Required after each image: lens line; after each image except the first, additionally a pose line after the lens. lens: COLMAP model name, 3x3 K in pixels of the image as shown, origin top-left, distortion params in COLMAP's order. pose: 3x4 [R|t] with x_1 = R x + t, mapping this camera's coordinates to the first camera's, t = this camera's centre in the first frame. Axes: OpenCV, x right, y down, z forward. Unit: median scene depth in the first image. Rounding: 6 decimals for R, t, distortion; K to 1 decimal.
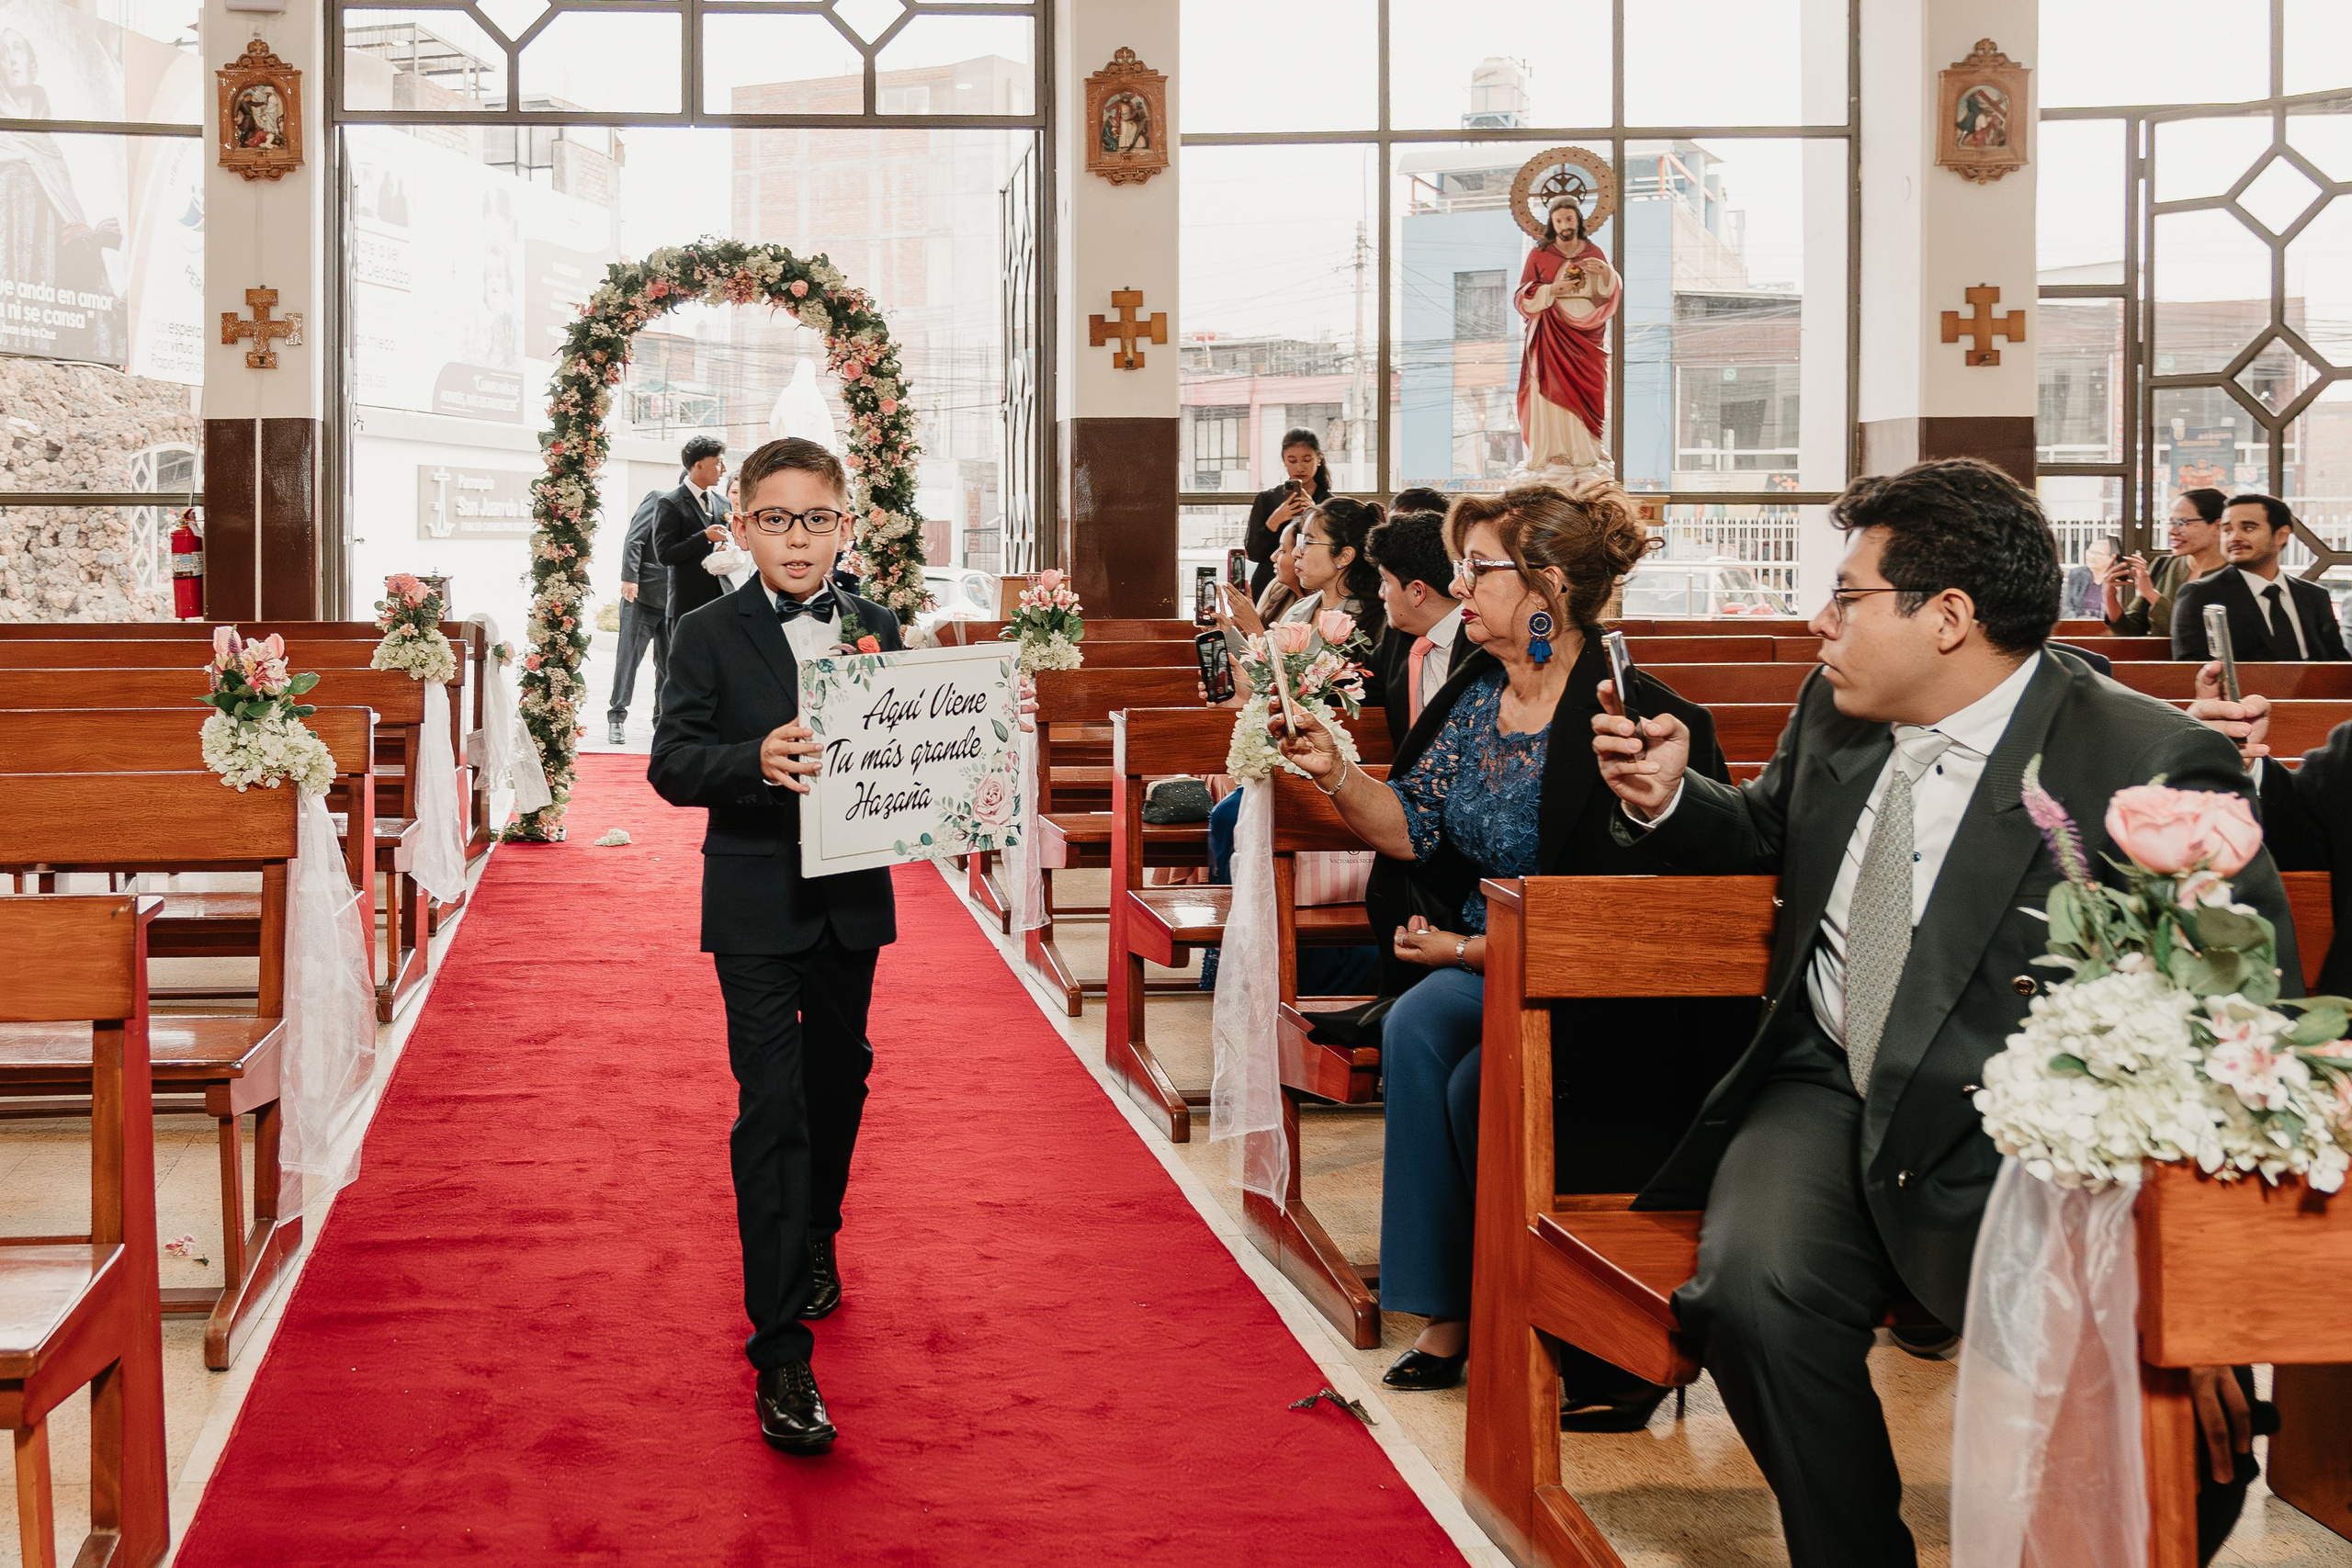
lens RADIAL K [[2220.2, 0, 786.0], [0, 2220.2, 578.3], [0, 0, 1]] dist [-0.061772, 0.025597]
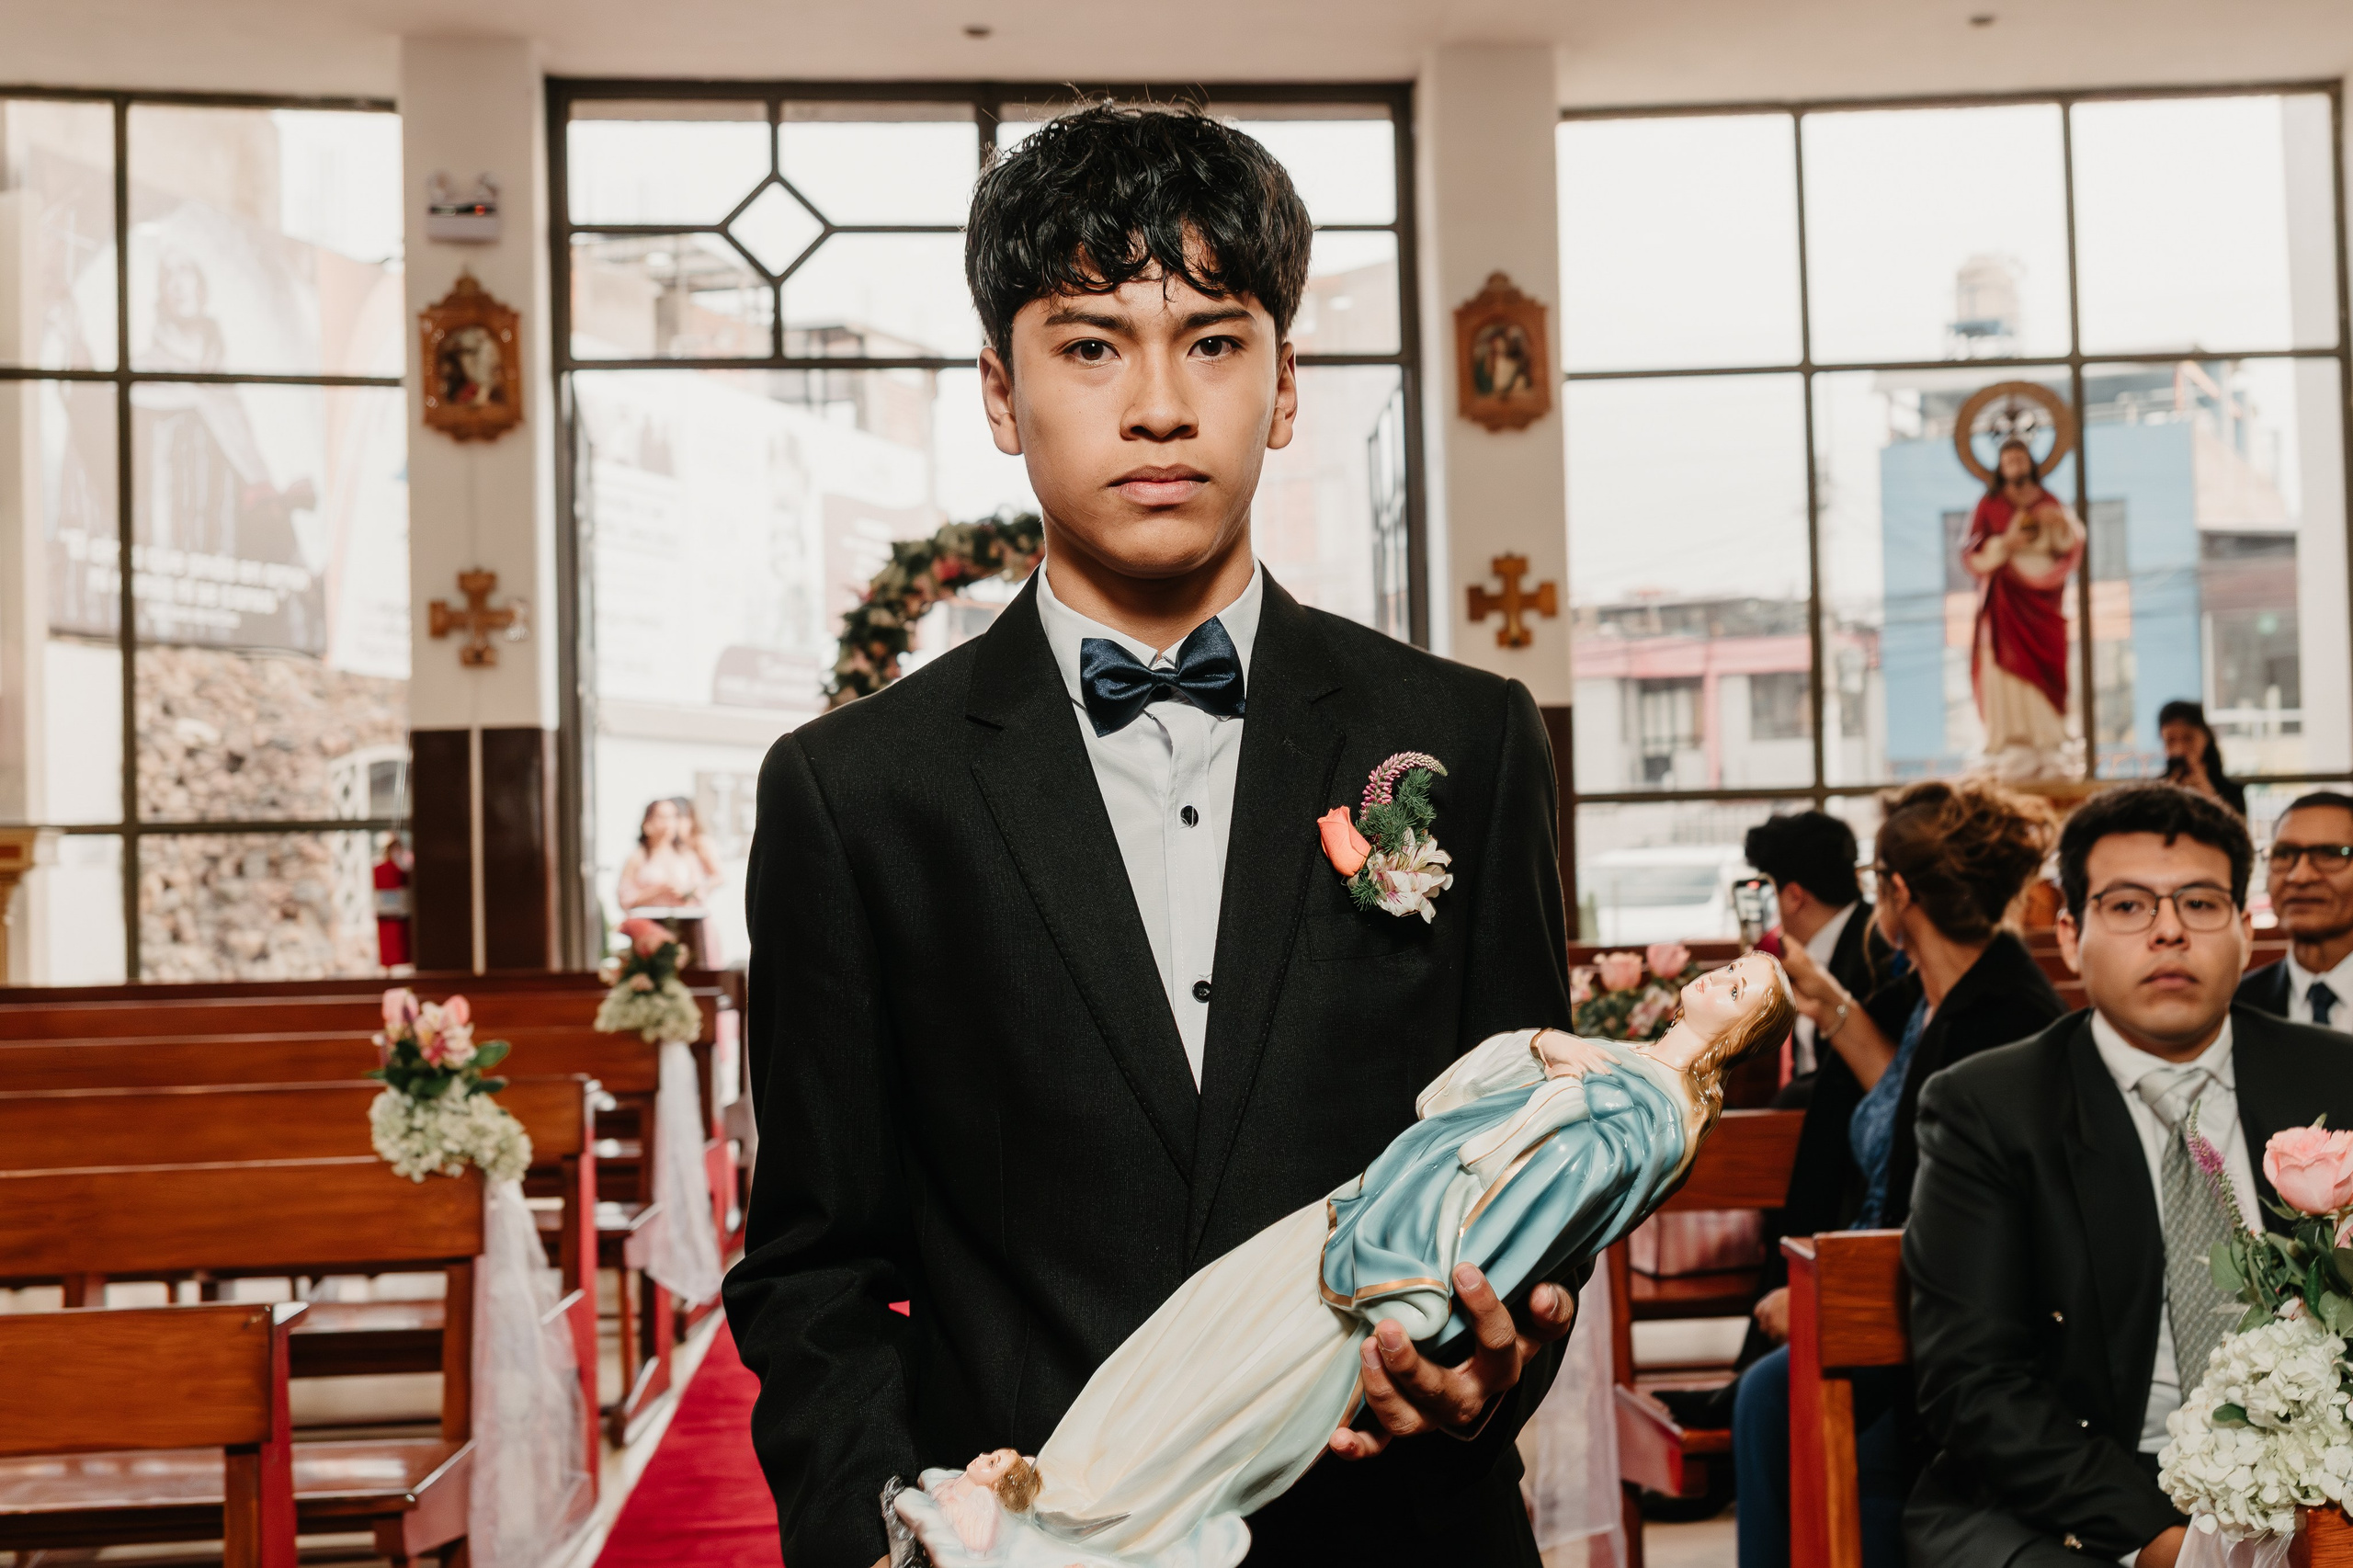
lens RADIAL K [[2706.2, 0, 1317.8], [0, 2706.2, 798.3], [0, 0, 1]] dist [-0.028840, 0.019335]
pose [[0.998025, -0.022074, 0.058816, 0.020818], [0.024091, 0.999138, -0.033810, -0.004178], [-0.058019, 0.035160, 0.997696, -0.036817]]
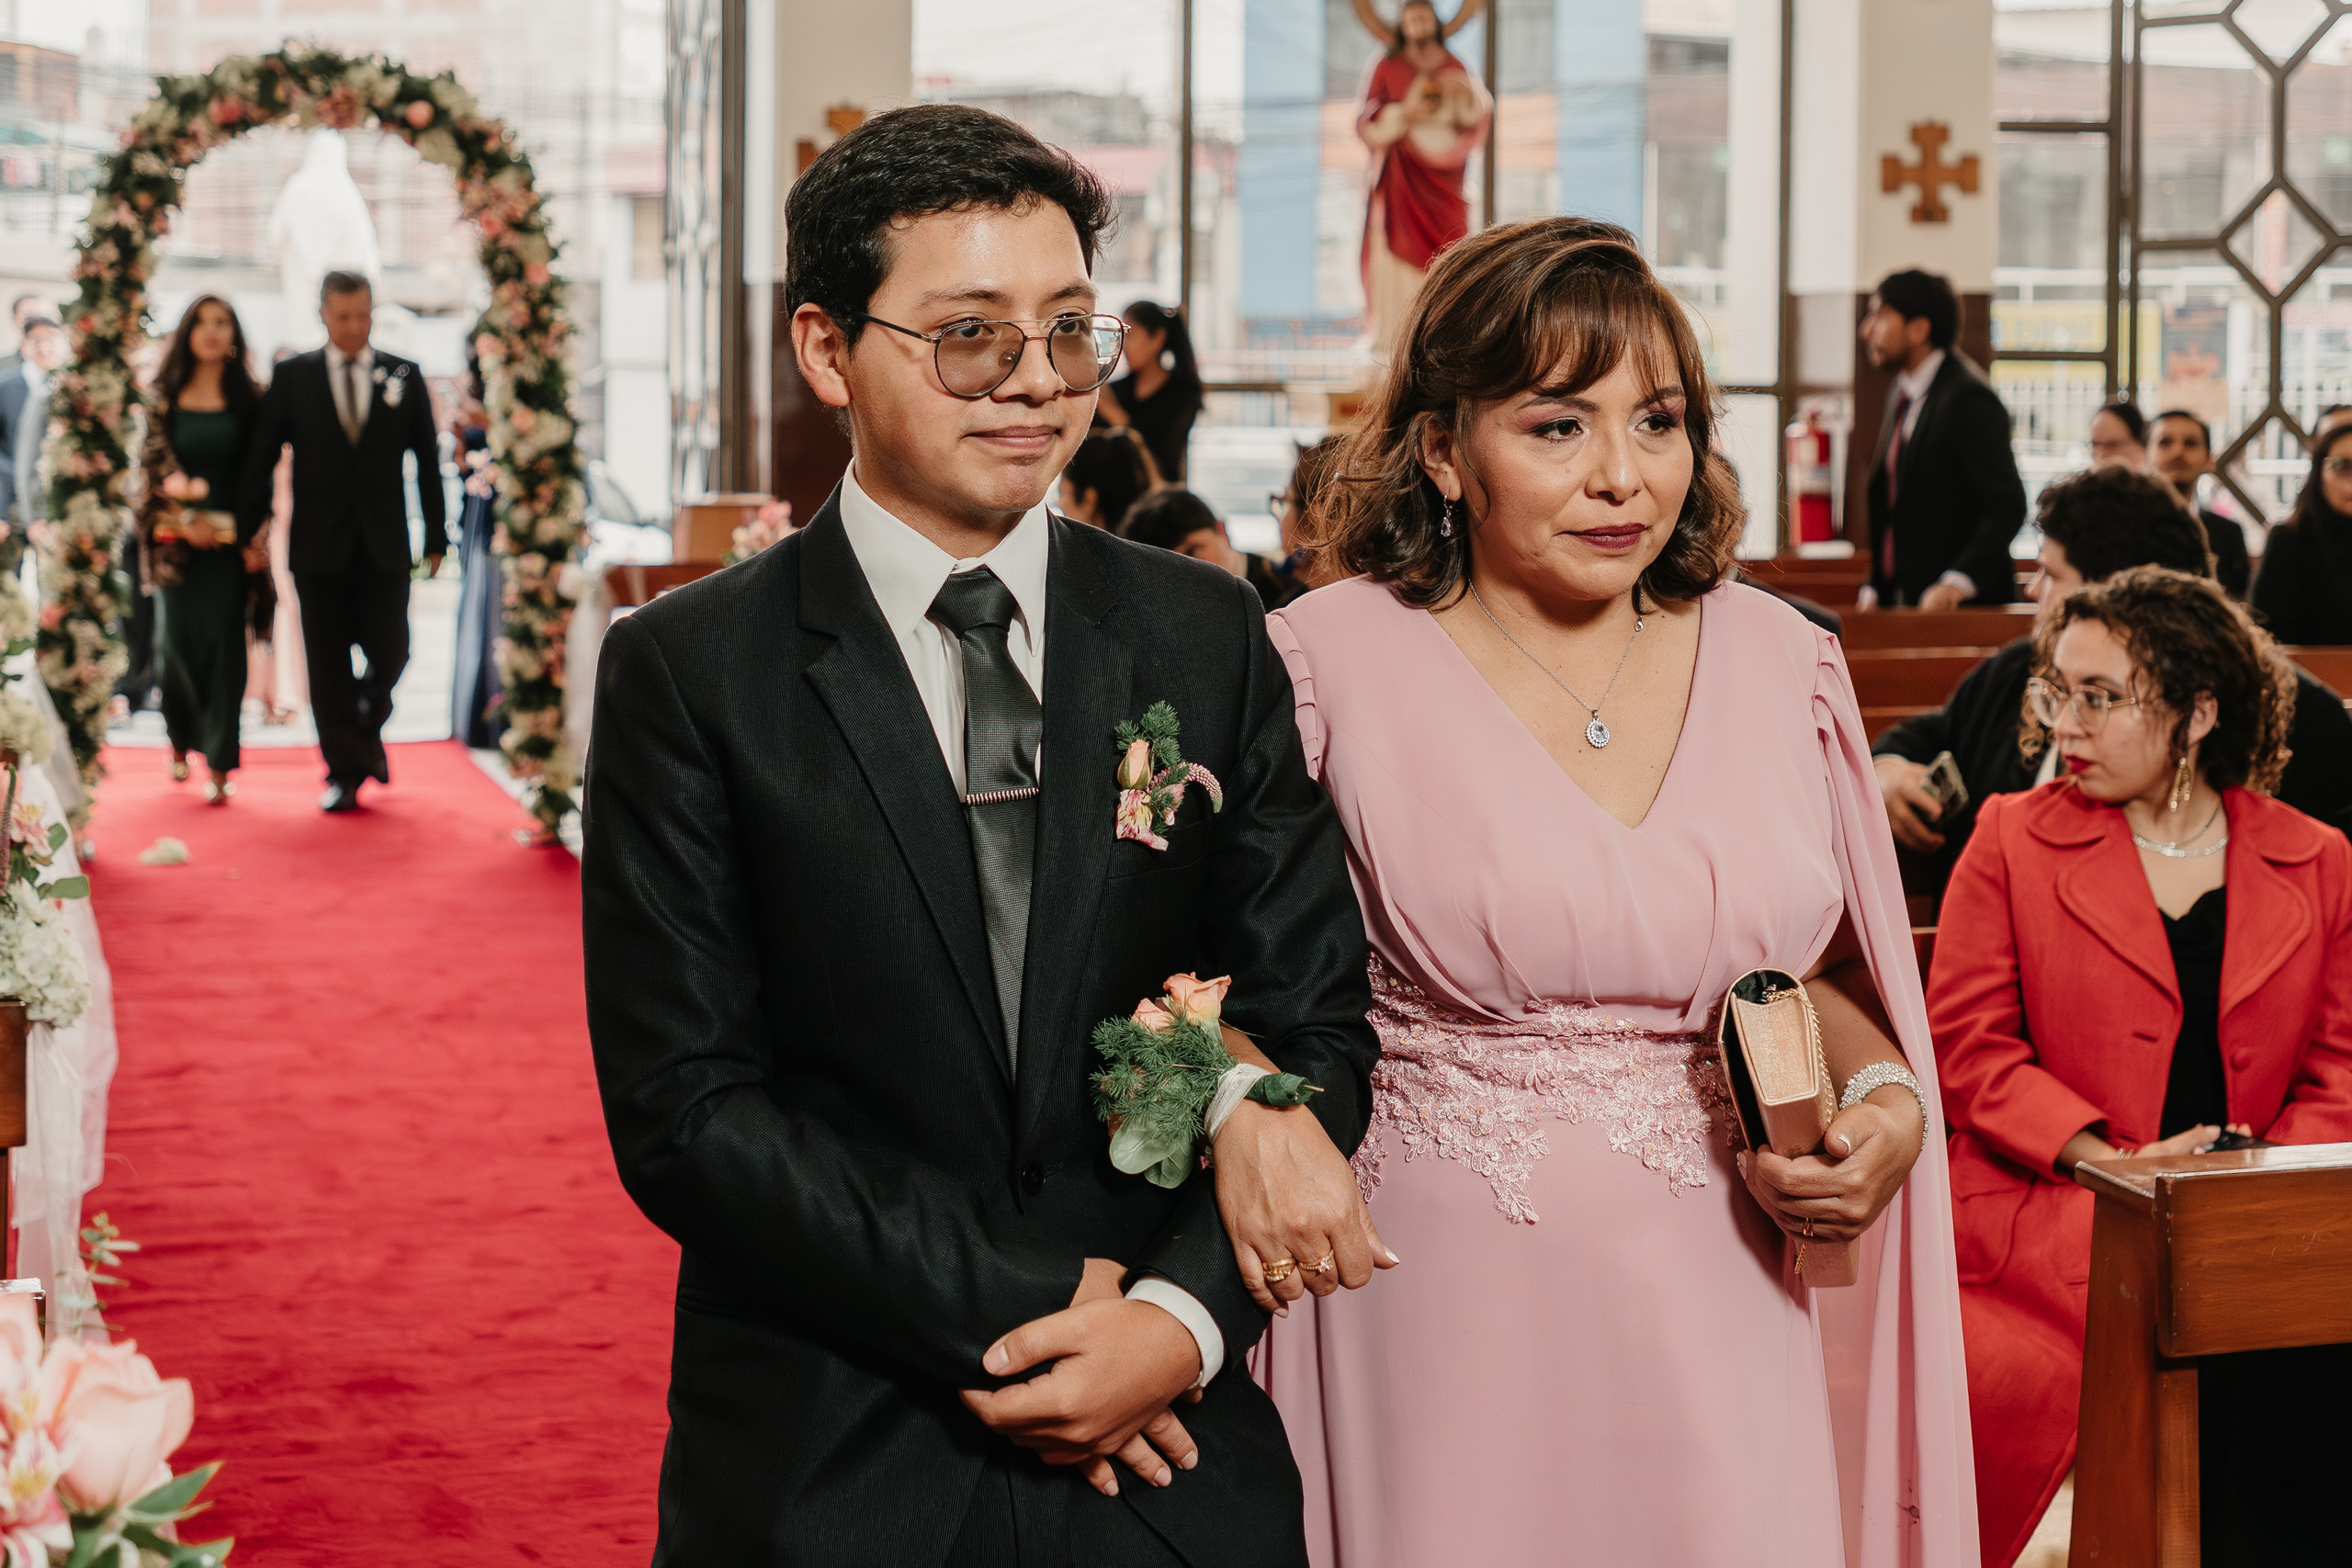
lens RADIAL K [[3809.5, 0, 1068.8], [0, 3809.5, 432.8], [0, 0, 1]] dist [-0.010677, 0.239863]
pose [[0.975396, 0.006012, 0.220380, -0.063277], [-0.005055, 0.999975, -0.004906, -0.017826], [-0.220404, 0.003671, 0.975402, -0.305148]]
